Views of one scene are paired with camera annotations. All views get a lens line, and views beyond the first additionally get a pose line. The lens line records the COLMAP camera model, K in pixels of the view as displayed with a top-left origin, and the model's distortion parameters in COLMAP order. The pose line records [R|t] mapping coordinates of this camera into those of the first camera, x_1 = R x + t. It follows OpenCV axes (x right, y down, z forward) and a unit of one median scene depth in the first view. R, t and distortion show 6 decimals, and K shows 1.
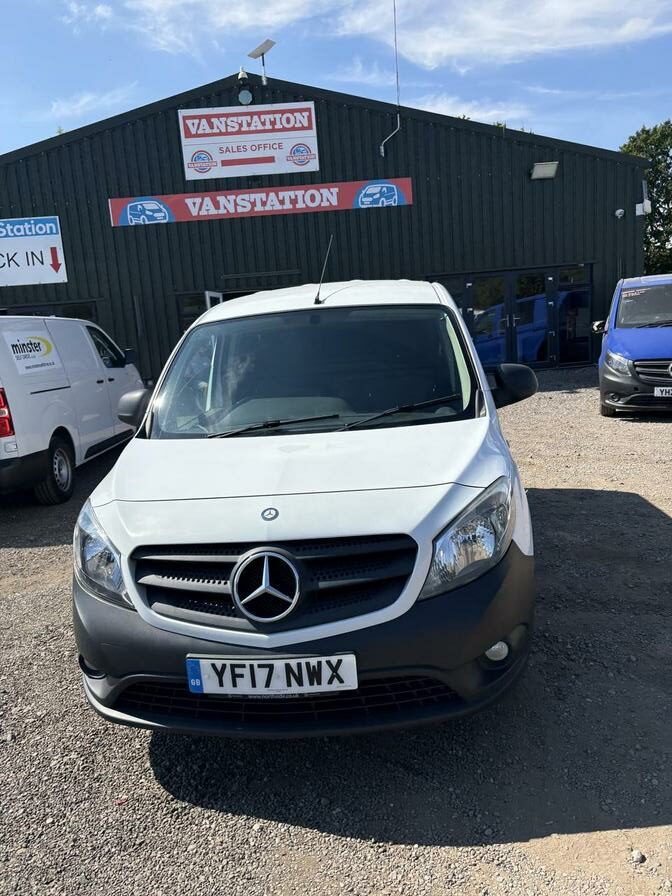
lens RADIAL K [[670.5, 0, 334.3], [0, 670.5, 467.8], [0, 0, 1]] dist [0.033411, -0.046556]
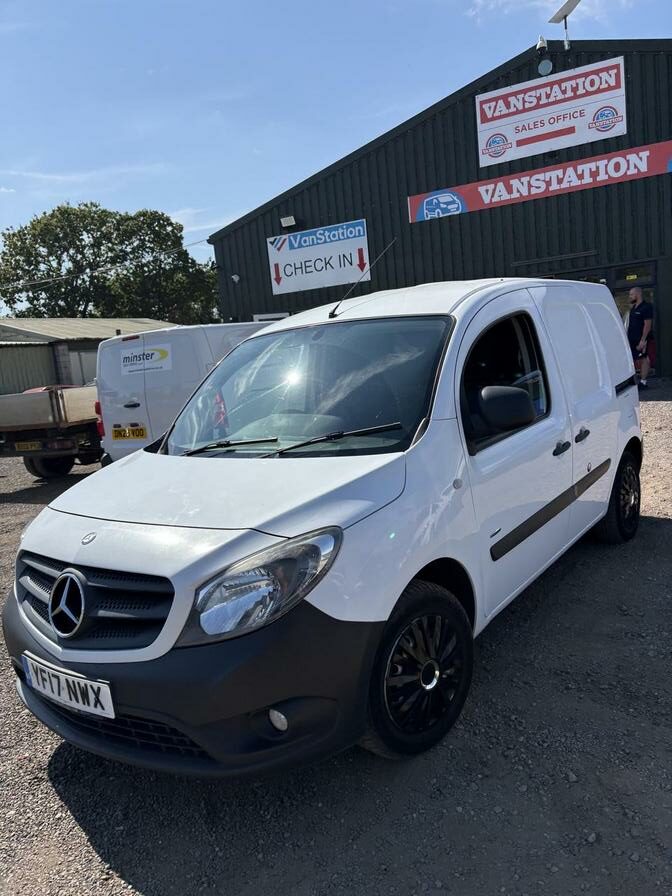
lens RADIAL K [[670.5, 0, 334.3], [0, 670.5, 467.8], [0, 0, 1]] dist [0.033411, -0.046556]
pose [[0.856777, 0.076810, -0.509934, 0.134694], [-0.063492, 0.997034, 0.043504, -0.019894], [0.511763, -0.004896, 0.859113, 0.047230]]
